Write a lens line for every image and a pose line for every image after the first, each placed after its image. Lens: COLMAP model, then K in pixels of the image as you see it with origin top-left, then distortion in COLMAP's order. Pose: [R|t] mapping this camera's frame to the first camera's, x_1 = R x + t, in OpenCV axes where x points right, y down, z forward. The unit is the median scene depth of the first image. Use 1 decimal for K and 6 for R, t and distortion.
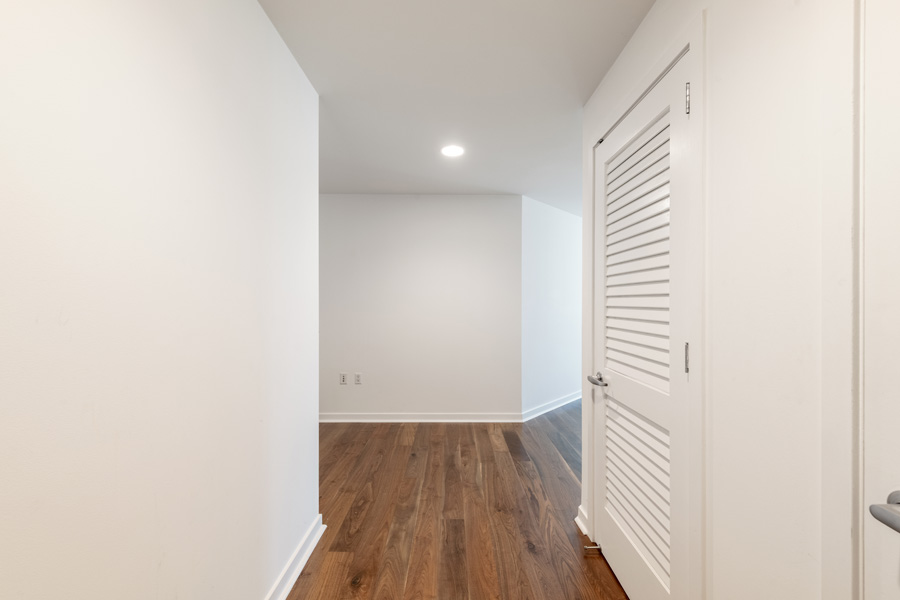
lens RADIAL K [[351.7, 0, 455.6], [0, 351.7, 300.3], [0, 0, 1]] dist [0.005976, -0.000054]
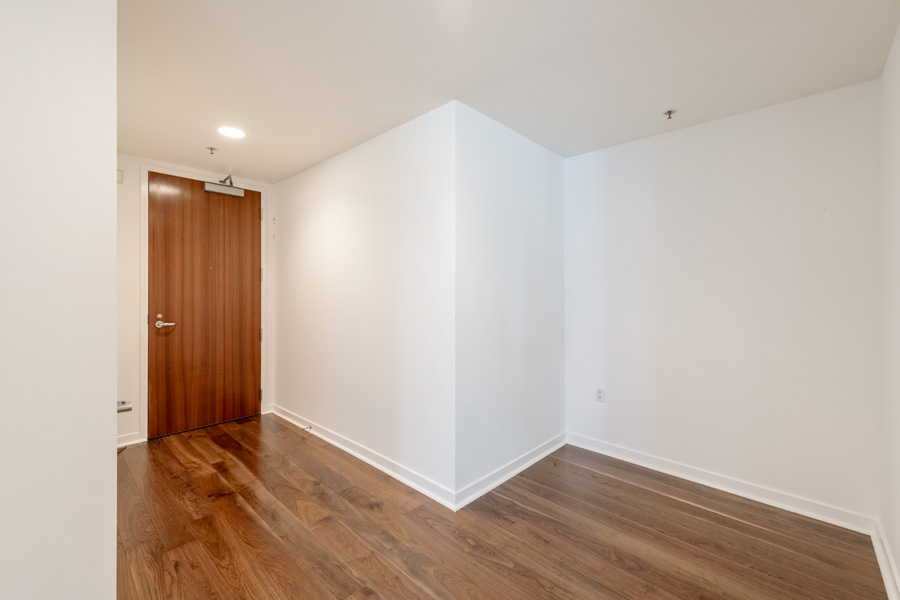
lens RADIAL K [[365.5, 0, 448.2], [0, 365.5, 289.7], [0, 0, 1]] dist [0.001426, 0.000102]
pose [[-0.694388, -0.007013, -0.719566, 0.367712], [0.003226, 0.999912, -0.012859, 0.011289], [0.719593, -0.011251, -0.694305, 1.526549]]
